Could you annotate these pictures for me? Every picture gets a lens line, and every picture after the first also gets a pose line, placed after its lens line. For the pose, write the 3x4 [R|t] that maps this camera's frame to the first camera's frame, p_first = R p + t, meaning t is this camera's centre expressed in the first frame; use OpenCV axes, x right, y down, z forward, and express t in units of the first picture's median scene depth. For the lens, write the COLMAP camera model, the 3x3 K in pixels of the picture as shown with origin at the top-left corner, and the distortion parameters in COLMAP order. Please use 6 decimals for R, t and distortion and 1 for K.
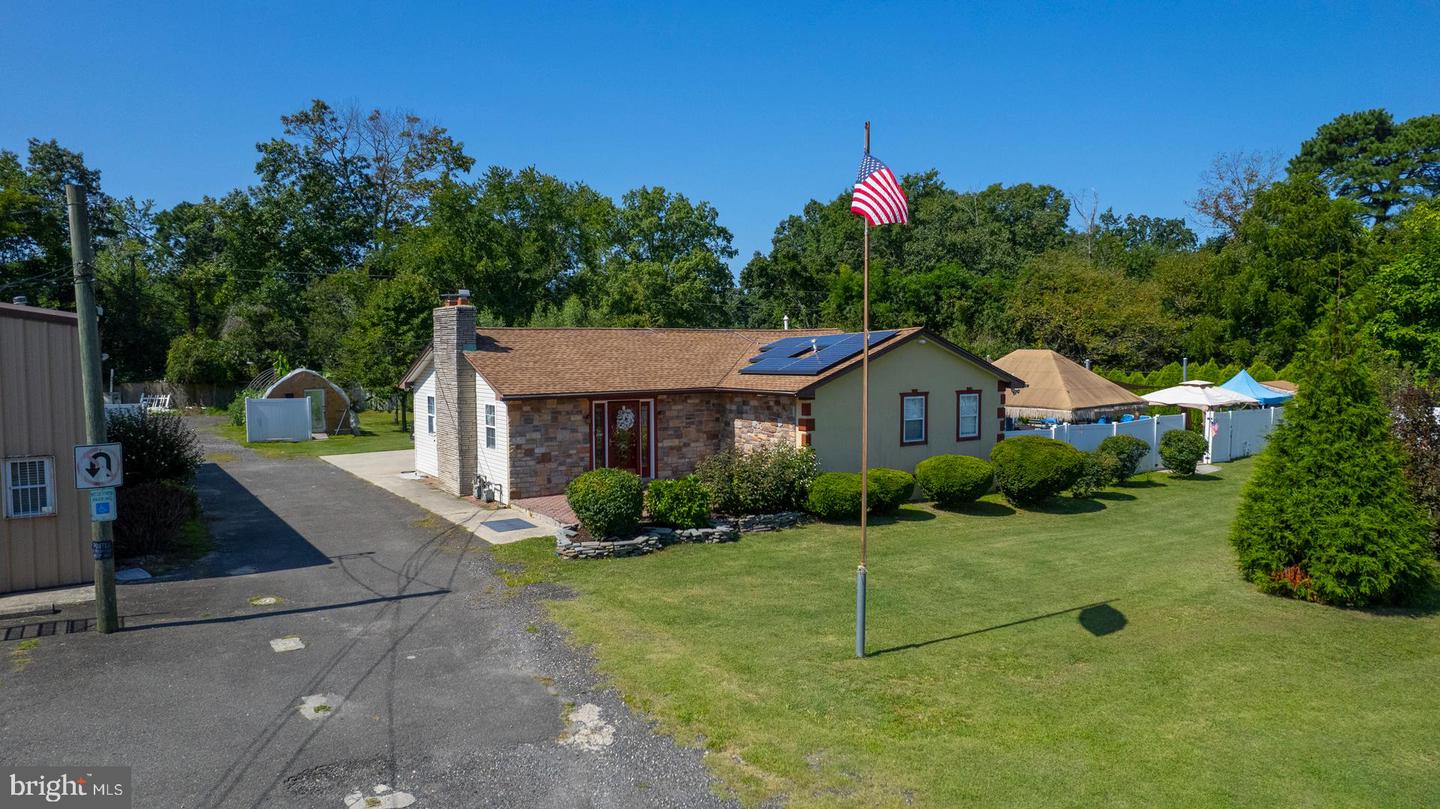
lens RADIAL K [[934.0, 0, 720.0], [0, 934.0, 404.5], [0, 0, 1]] dist [-0.084613, 0.080555]
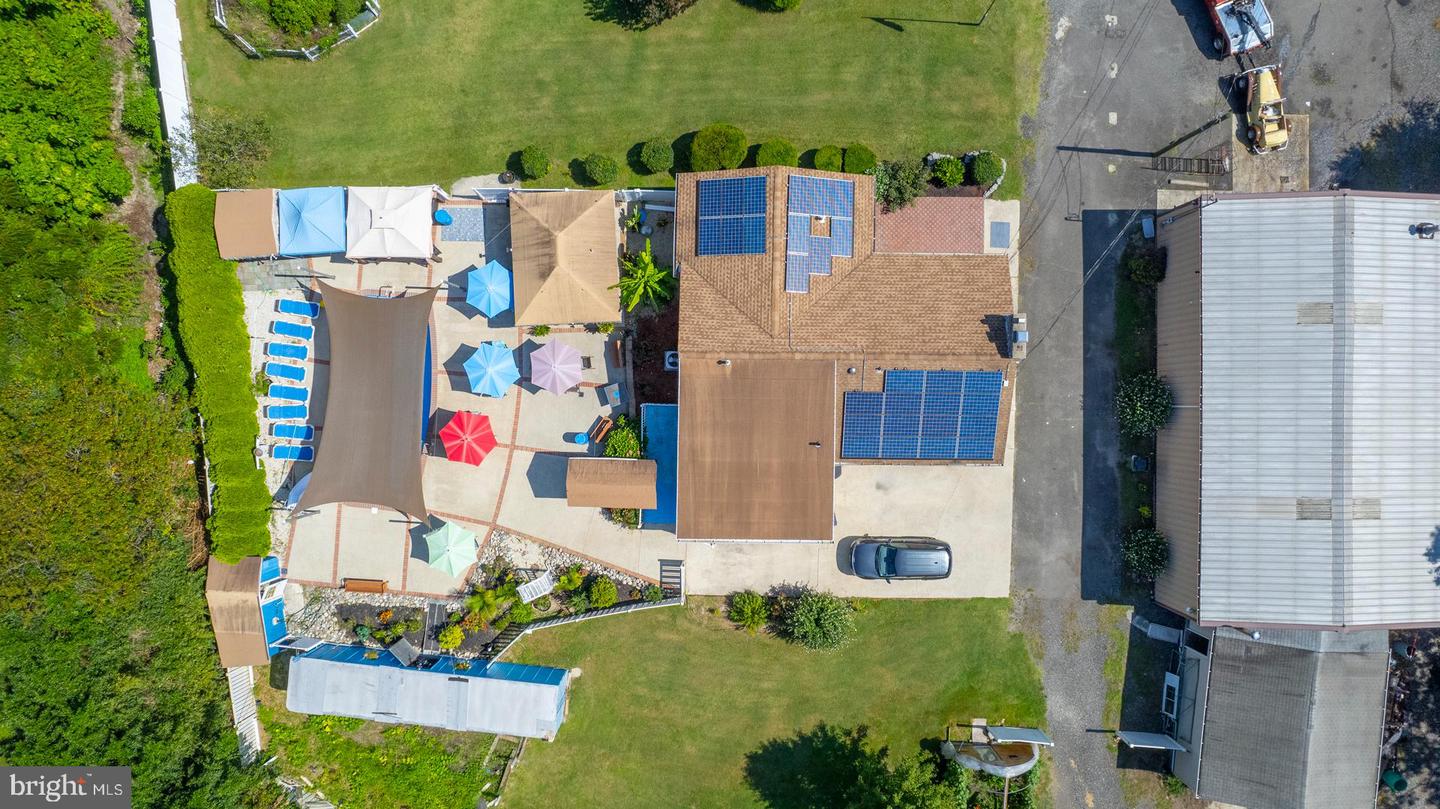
lens RADIAL K [[937.6, 0, 720.0], [0, 937.6, 404.5], [0, 0, 1]] dist [-0.081688, 0.072496]
pose [[-0.817933, -0.575250, 0.008479, 0.050822], [0.043184, -0.046693, 0.997975, -1.772771], [-0.573690, 0.816644, 0.063033, 1.332677]]
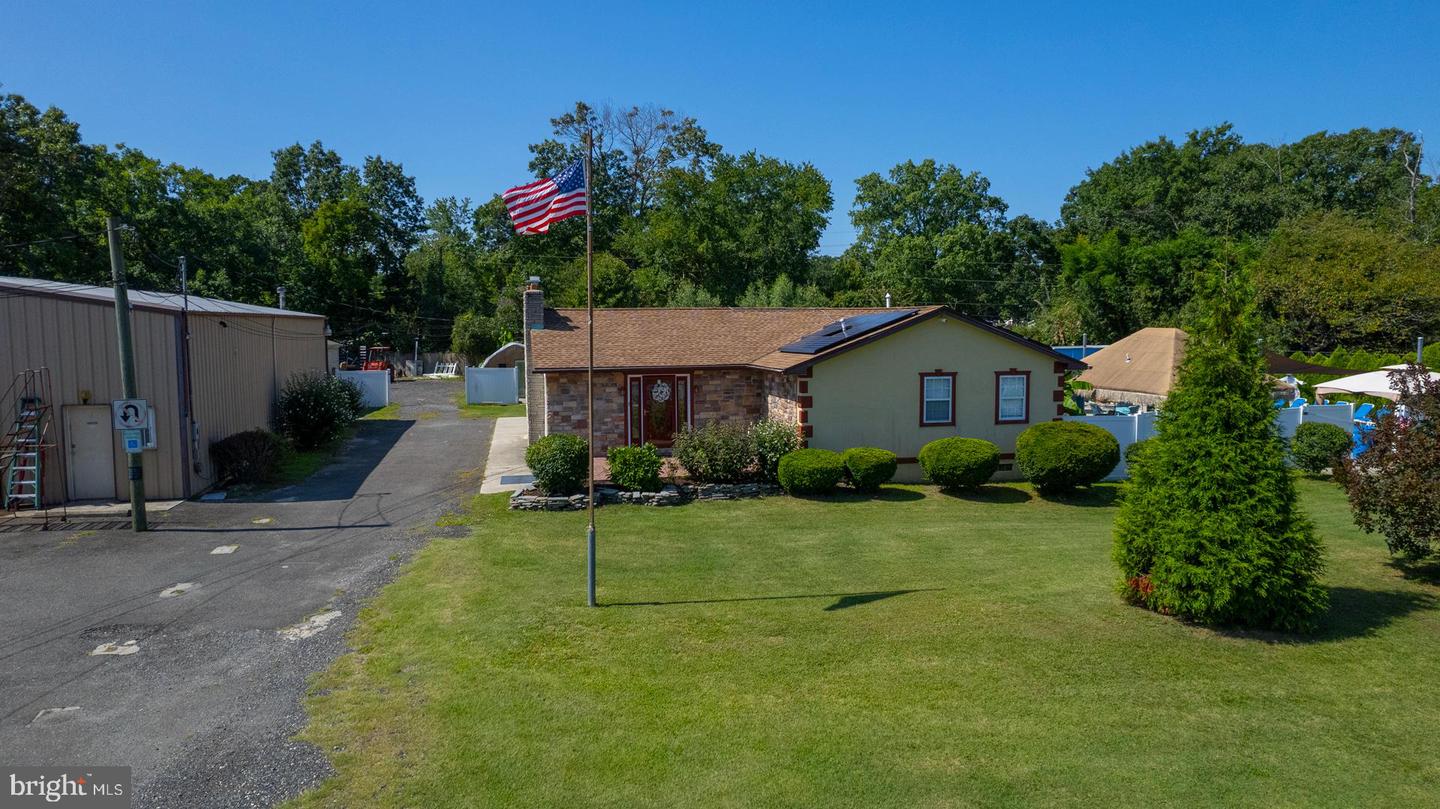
lens RADIAL K [[931.4, 0, 720.0], [0, 931.4, 404.5], [0, 0, 1]] dist [-0.081956, 0.074855]
pose [[0.930995, 0.030363, -0.363768, 0.367137], [-0.019905, 0.999275, 0.032464, -0.006642], [0.364489, -0.022983, 0.930924, 0.006181]]
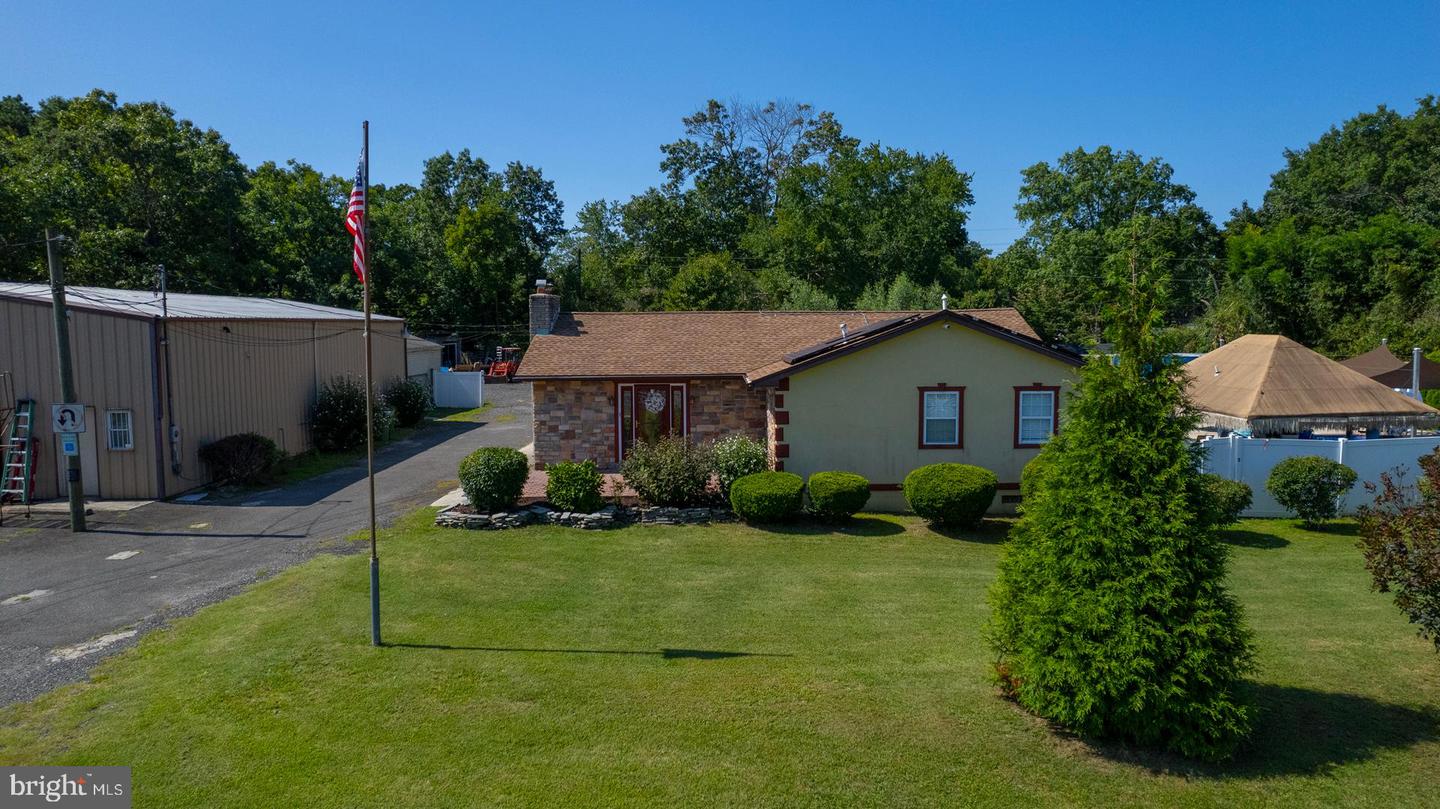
lens RADIAL K [[934.0, 0, 720.0], [0, 934.0, 404.5], [0, 0, 1]] dist [-0.084613, 0.080555]
pose [[0.828735, 0.047597, -0.557613, 0.537889], [-0.031528, 0.998765, 0.038397, -0.023908], [0.558752, -0.014240, 0.829212, 0.193203]]
